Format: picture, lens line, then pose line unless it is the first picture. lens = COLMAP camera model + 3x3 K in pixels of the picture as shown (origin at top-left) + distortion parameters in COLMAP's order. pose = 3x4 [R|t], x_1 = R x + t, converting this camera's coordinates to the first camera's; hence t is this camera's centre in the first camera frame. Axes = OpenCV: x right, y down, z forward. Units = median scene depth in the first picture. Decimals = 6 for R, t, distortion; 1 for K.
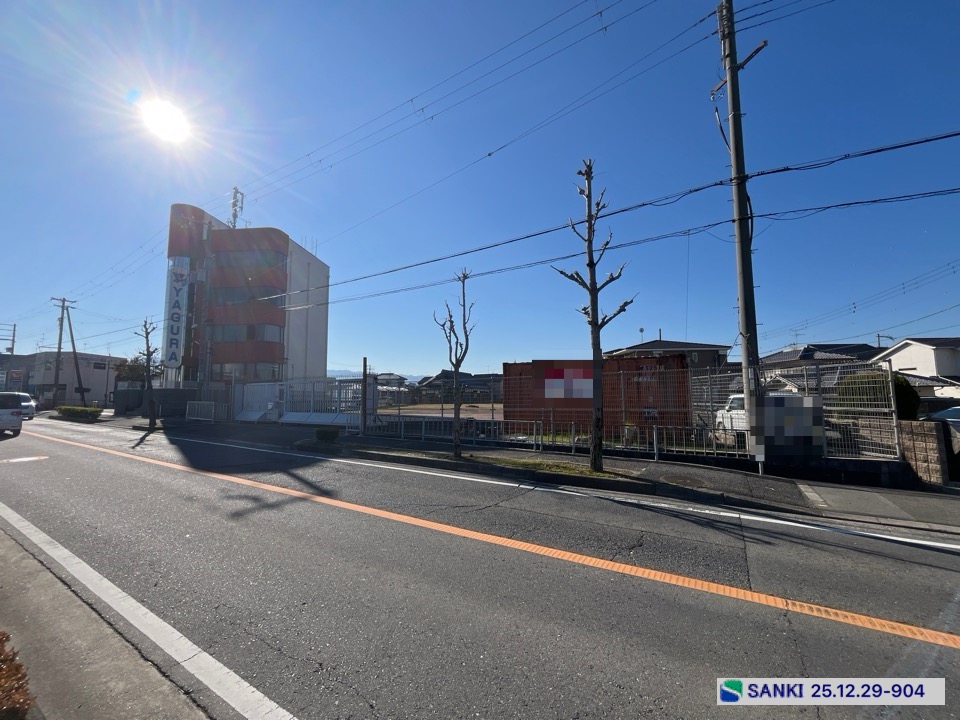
lens RADIAL K [[389.1, 0, 477.2], [0, 389.1, 365.7], [0, 0, 1]] dist [-0.002929, -0.000183]
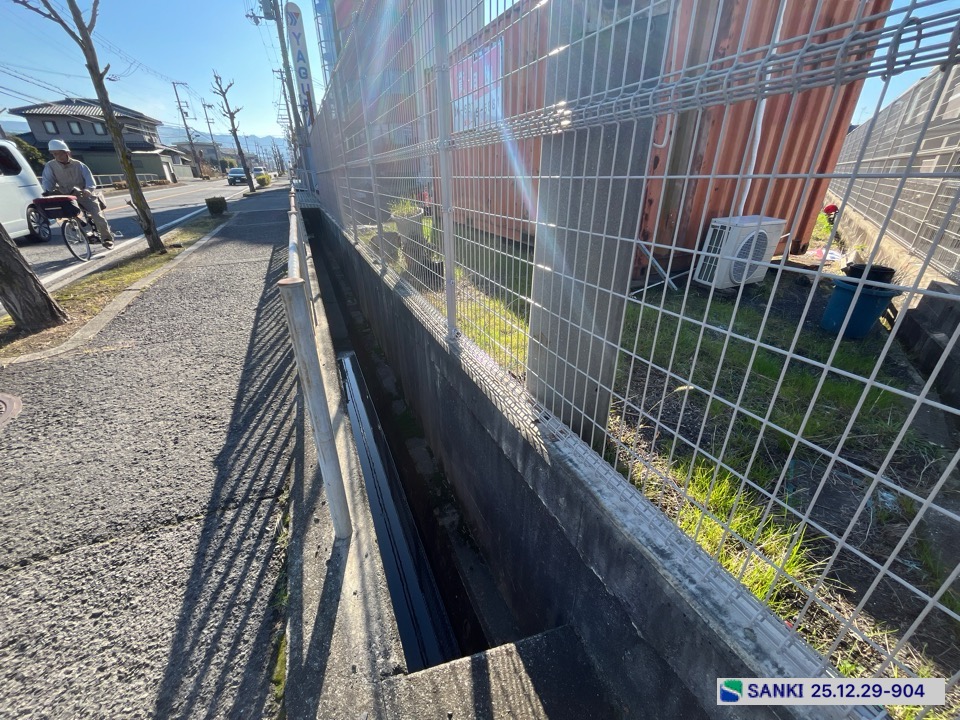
lens RADIAL K [[389.1, 0, 477.7], [0, 389.1, 360.5], [0, 0, 1]] dist [-0.002929, -0.000183]
pose [[0.819782, 0.246391, -0.516961, 0.170312], [0.051719, 0.867170, 0.495320, 0.026264], [0.570335, -0.432791, 0.698147, 0.189001]]
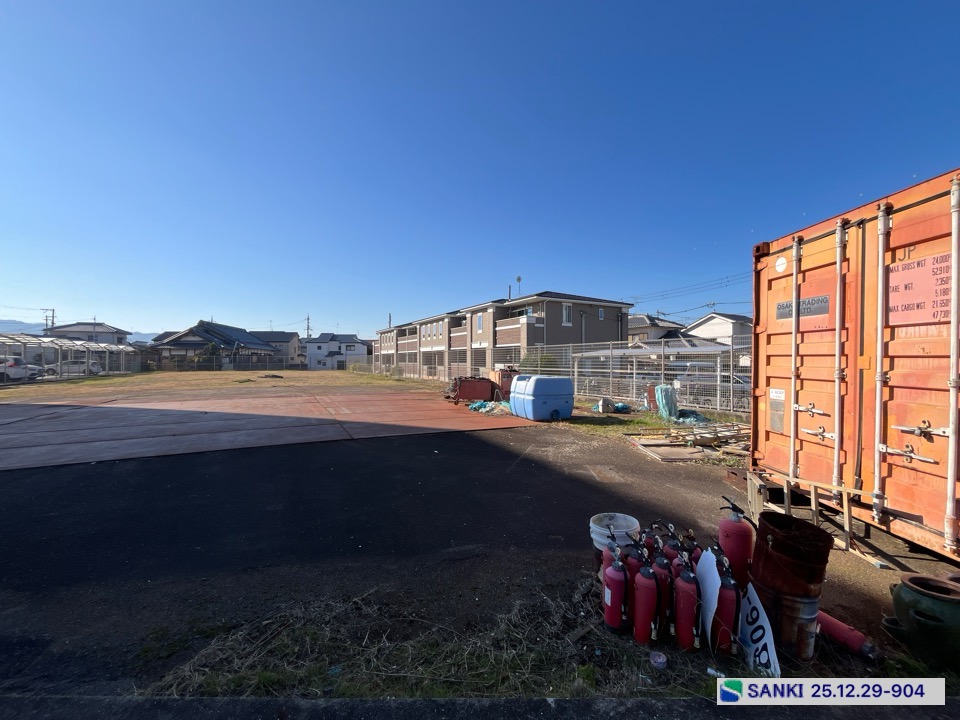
lens RADIAL K [[389.1, 0, 477.2], [0, 389.1, 359.3], [0, 0, 1]] dist [-0.002929, -0.000183]
pose [[0.852005, 0.008581, 0.523463, -0.066256], [-0.047341, 0.997032, 0.060710, 0.028152], [-0.521388, -0.076506, 0.849883, 0.353947]]
